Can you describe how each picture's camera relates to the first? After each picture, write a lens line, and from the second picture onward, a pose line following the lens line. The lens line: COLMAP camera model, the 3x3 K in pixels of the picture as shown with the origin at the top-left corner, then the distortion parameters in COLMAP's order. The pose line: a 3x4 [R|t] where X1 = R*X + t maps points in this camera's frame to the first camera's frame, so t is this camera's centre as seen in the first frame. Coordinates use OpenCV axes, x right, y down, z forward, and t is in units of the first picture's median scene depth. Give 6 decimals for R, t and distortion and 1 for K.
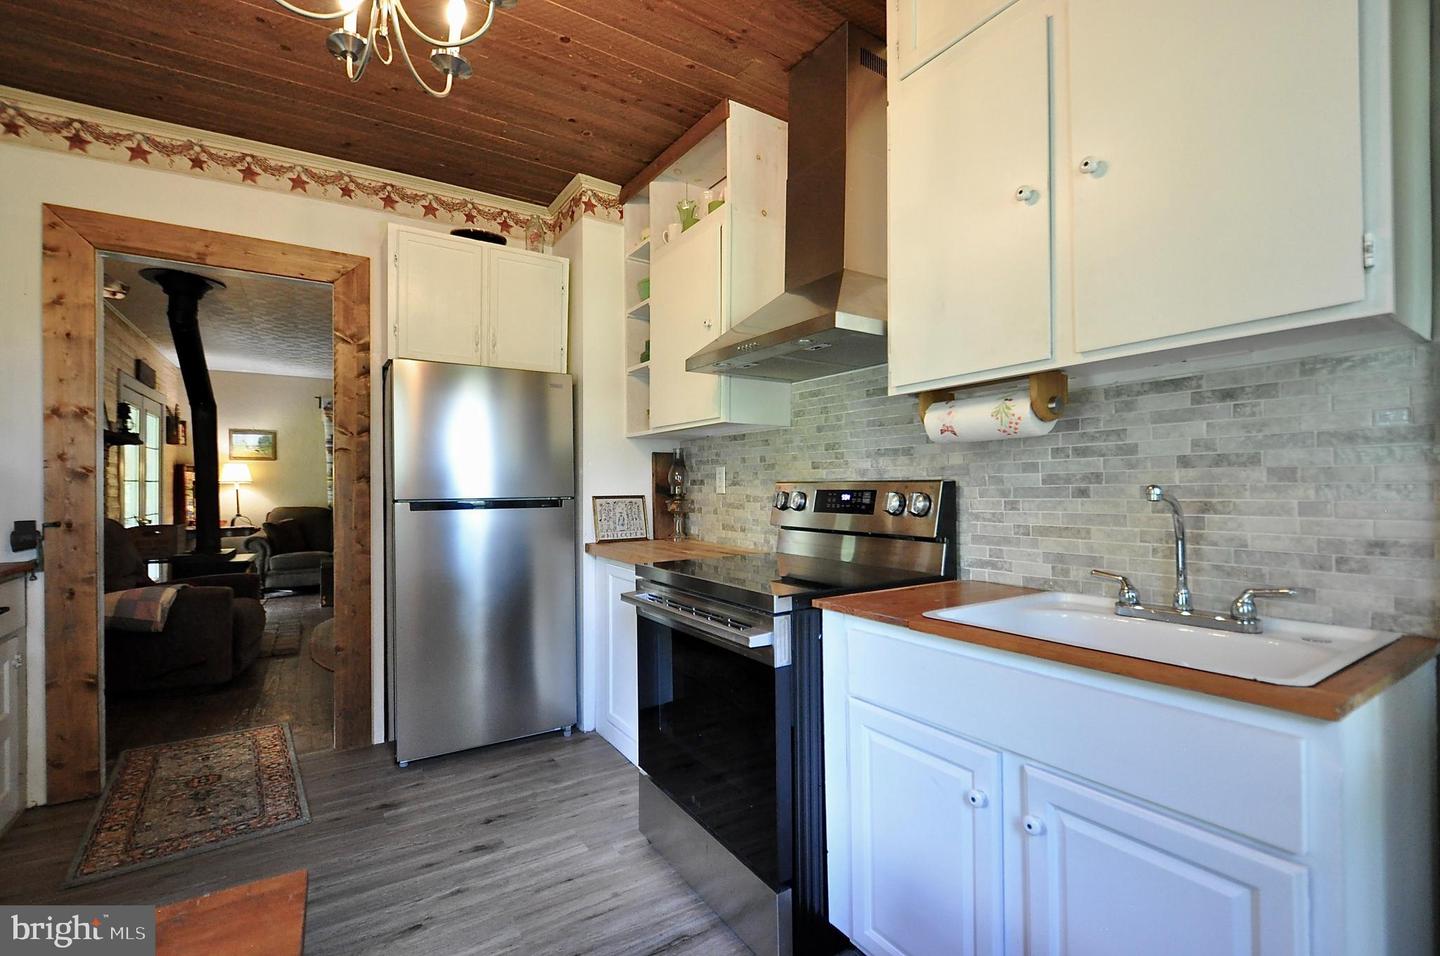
lens RADIAL K [[625.6, 0, 719.5], [0, 625.6, 481.8], [0, 0, 1]] dist [-0.018249, 0.001413]
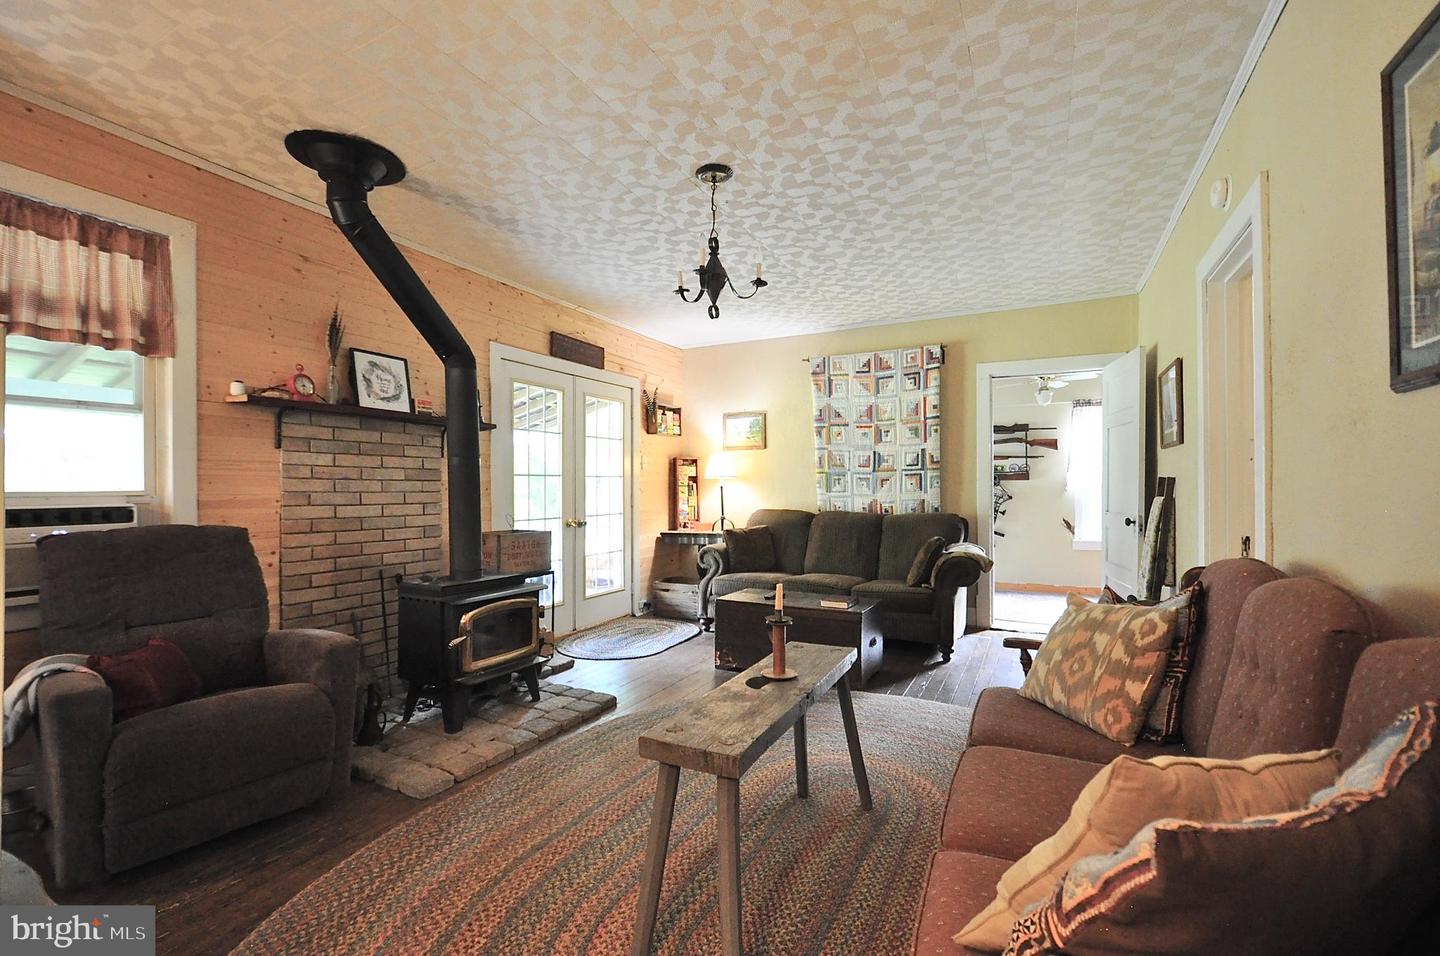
lens RADIAL K [[625.6, 0, 718.6], [0, 625.6, 483.1], [0, 0, 1]] dist [-0.018249, 0.001413]
pose [[0.510107, -0.005788, -0.860092, -0.070923], [0.009186, 0.999957, -0.001281, 0.009365], [0.860062, -0.007248, 0.510138, 0.559437]]
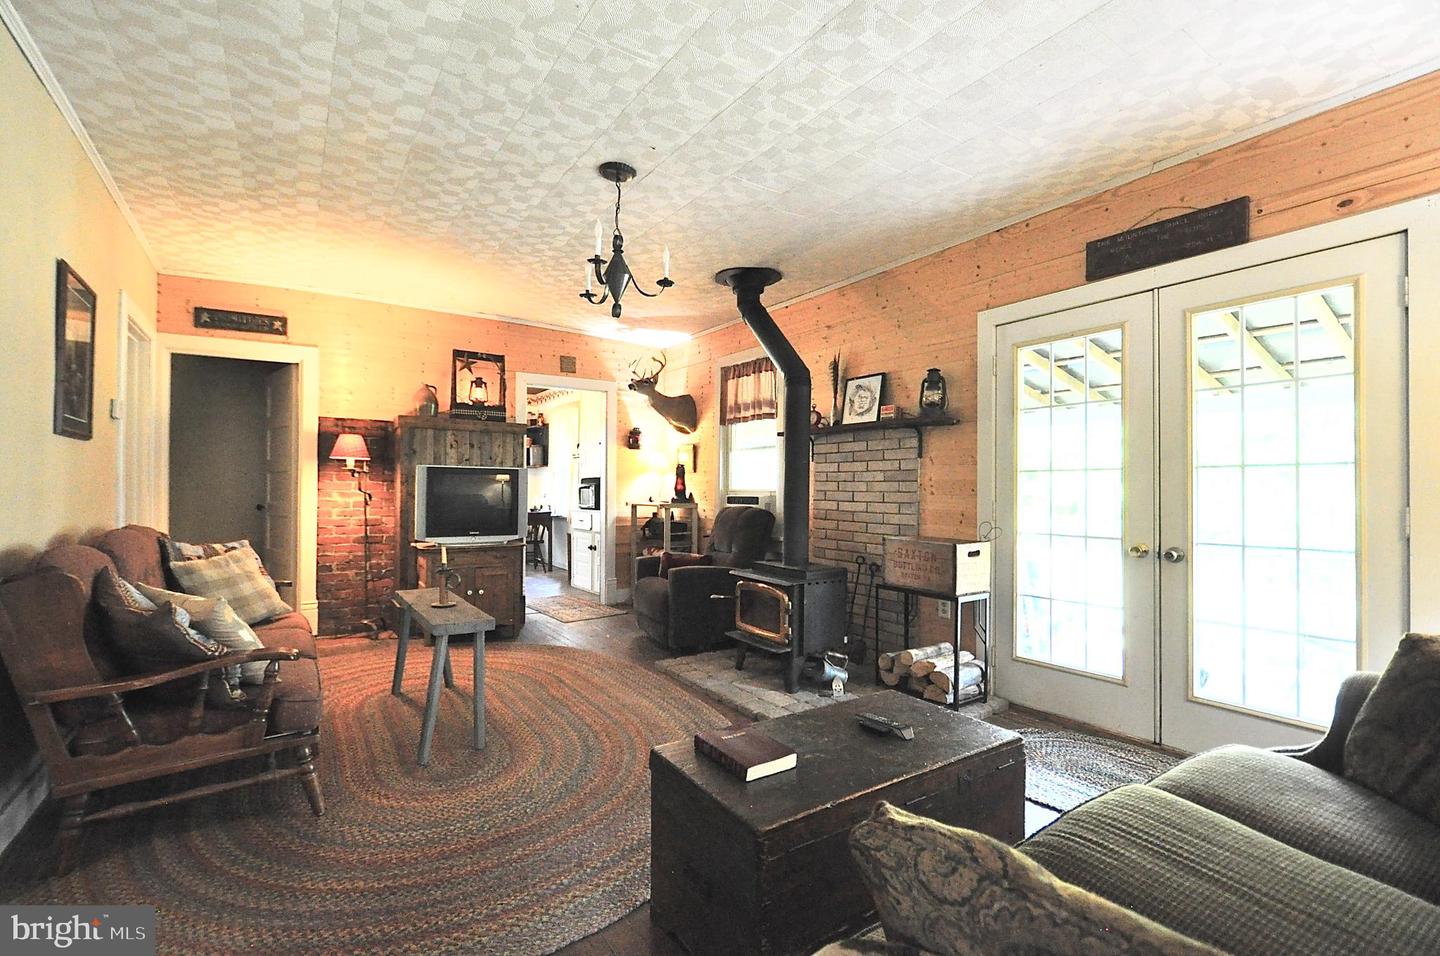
lens RADIAL K [[625.6, 0, 718.0], [0, 625.6, 482.7], [0, 0, 1]] dist [-0.018249, 0.001413]
pose [[-0.999403, -0.003427, -0.034365, -0.440026], [-0.002804, 0.999831, -0.018149, 0.015593], [0.034421, -0.018042, -0.999245, 1.119228]]
